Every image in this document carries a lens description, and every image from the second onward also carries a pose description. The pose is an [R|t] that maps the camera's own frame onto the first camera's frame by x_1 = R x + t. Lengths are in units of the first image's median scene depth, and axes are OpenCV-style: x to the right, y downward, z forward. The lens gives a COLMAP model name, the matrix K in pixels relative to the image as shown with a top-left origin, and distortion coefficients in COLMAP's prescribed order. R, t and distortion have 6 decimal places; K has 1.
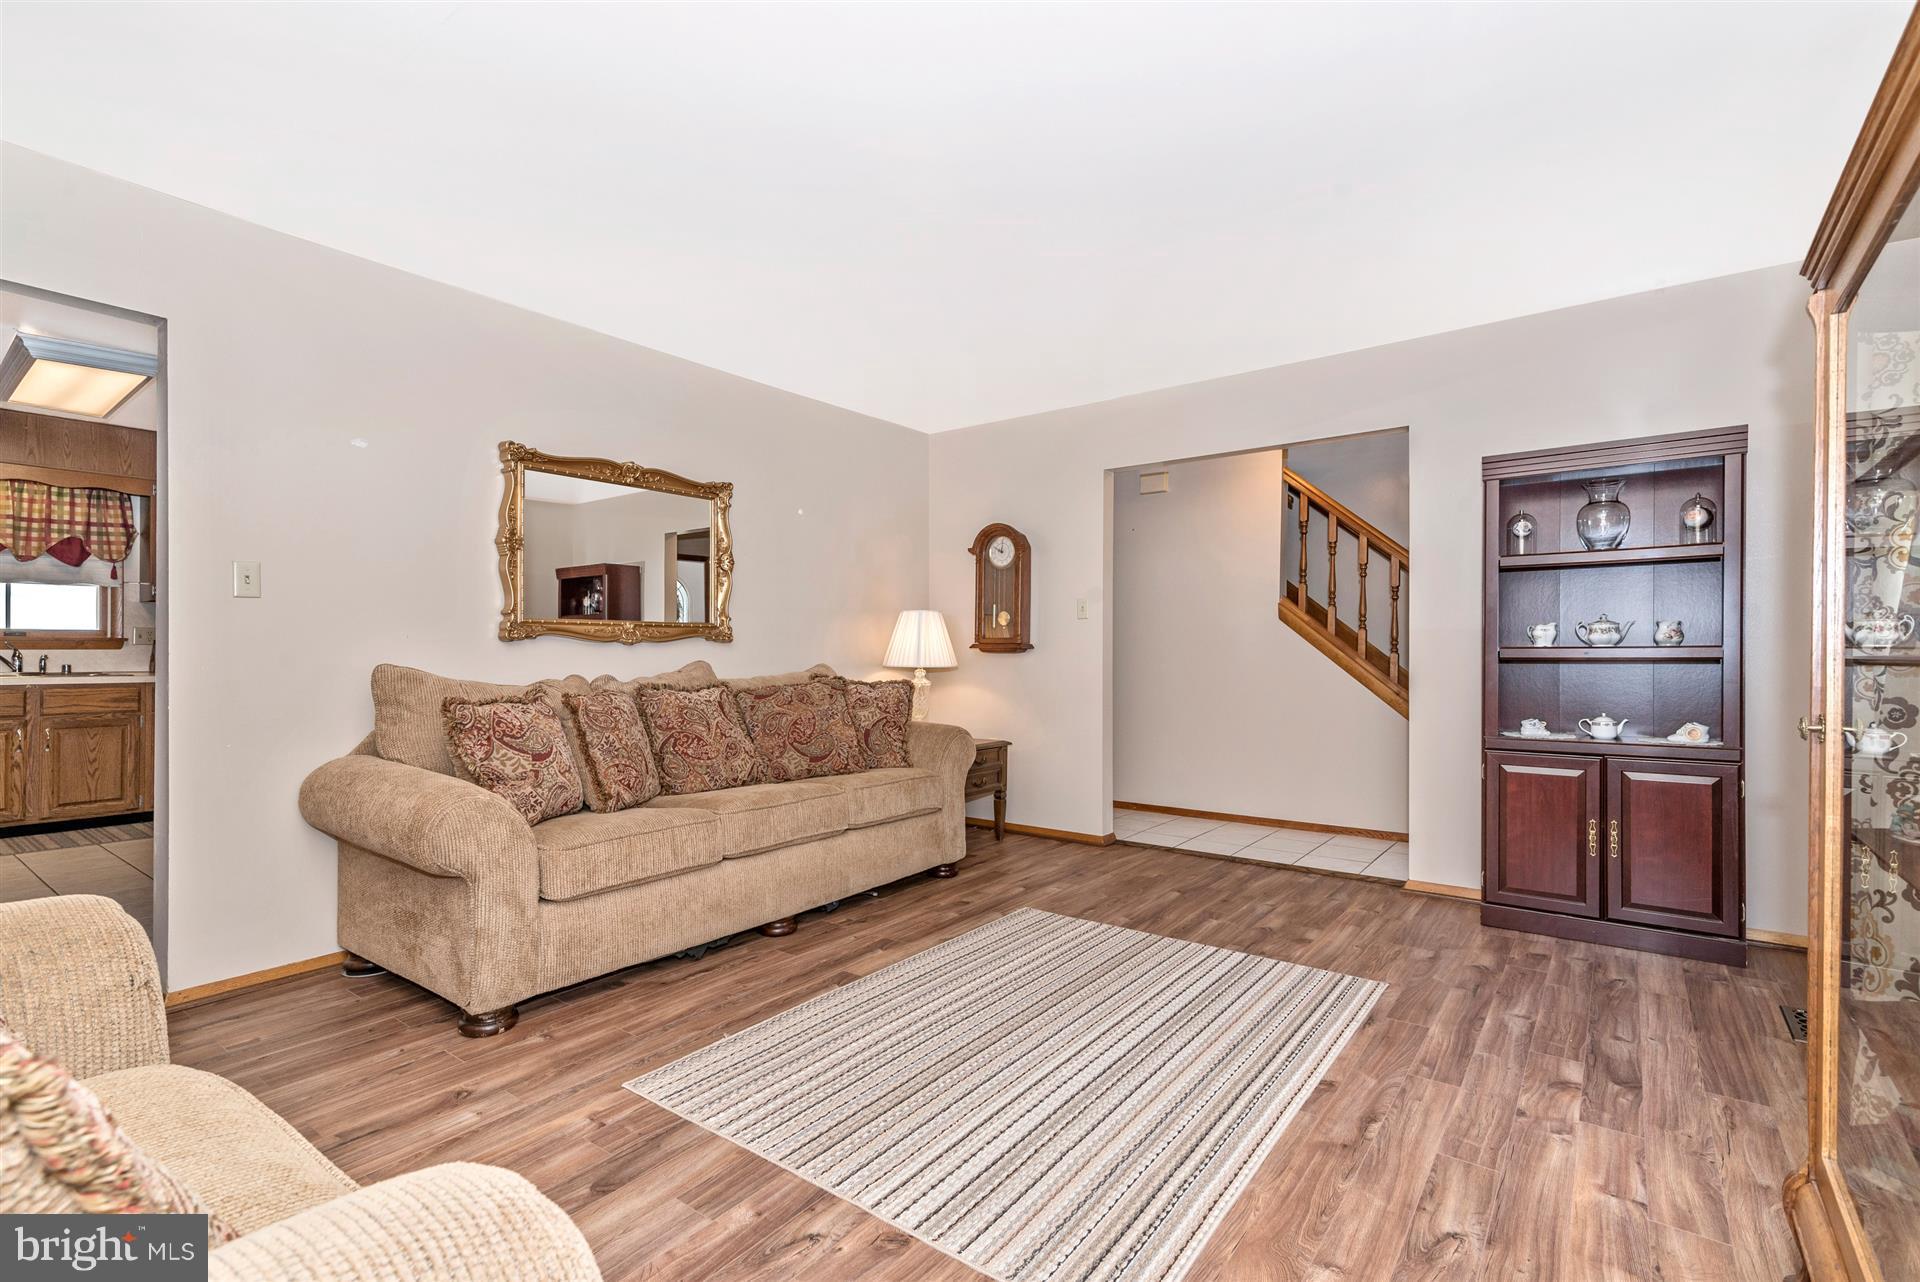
lens RADIAL K [[877.0, 0, 958.8], [0, 877.0, 643.5], [0, 0, 1]] dist [0.016930, -0.001940]
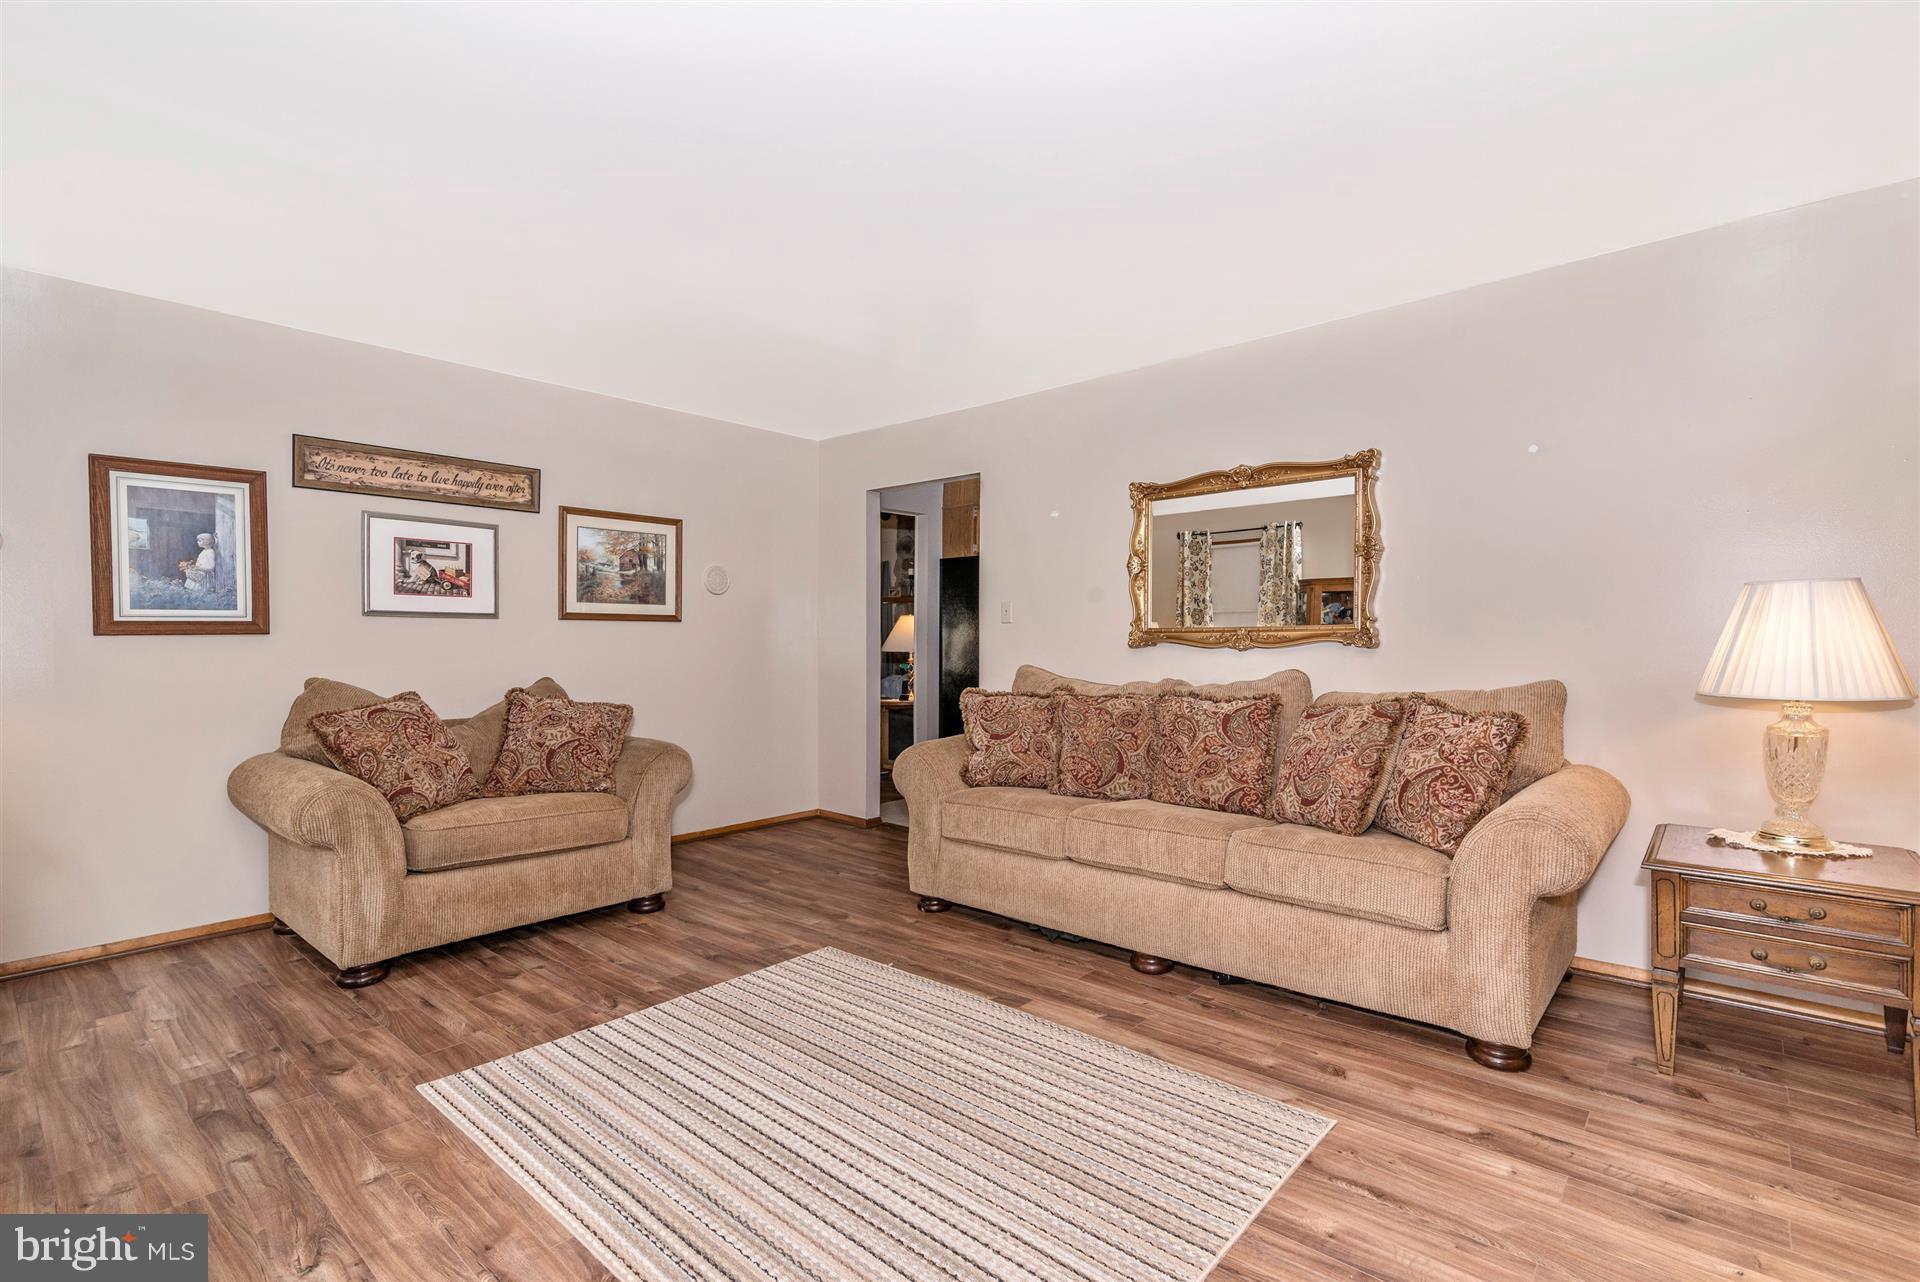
lens RADIAL K [[877.0, 0, 957.6], [0, 877.0, 638.7], [0, 0, 1]] dist [0.016930, -0.001940]
pose [[-0.075310, -0.004438, -0.997150, 0.796392], [0.011837, 0.999916, -0.005344, -0.014211], [0.997090, -0.012205, -0.075251, 0.957332]]
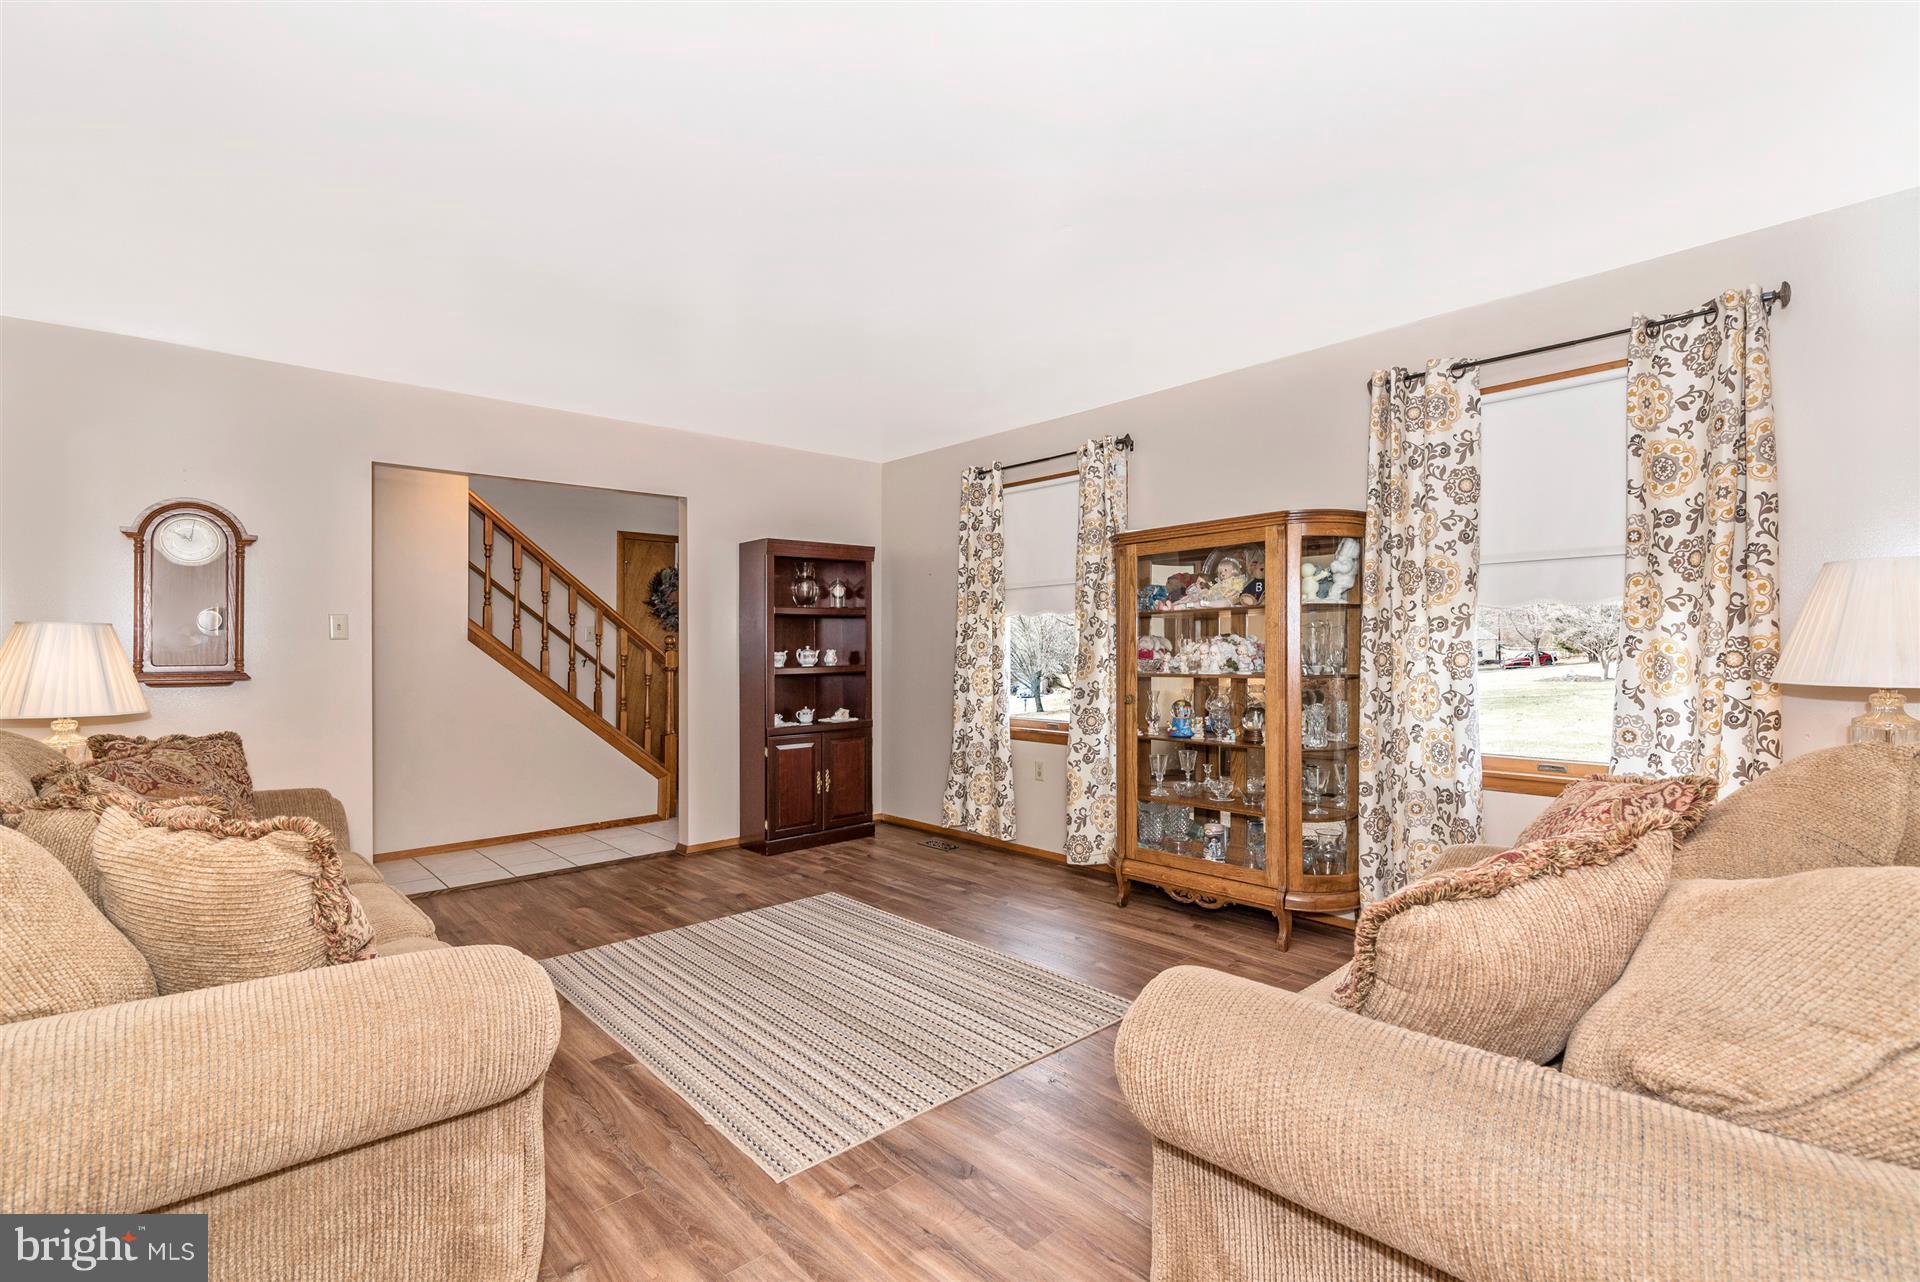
lens RADIAL K [[877.0, 0, 945.8], [0, 877.0, 649.5], [0, 0, 1]] dist [0.016930, -0.001940]
pose [[0.195179, -0.002502, 0.980764, -0.881631], [0.000704, 0.999997, 0.002410, -0.034370], [-0.980767, 0.000220, 0.195181, 0.467301]]
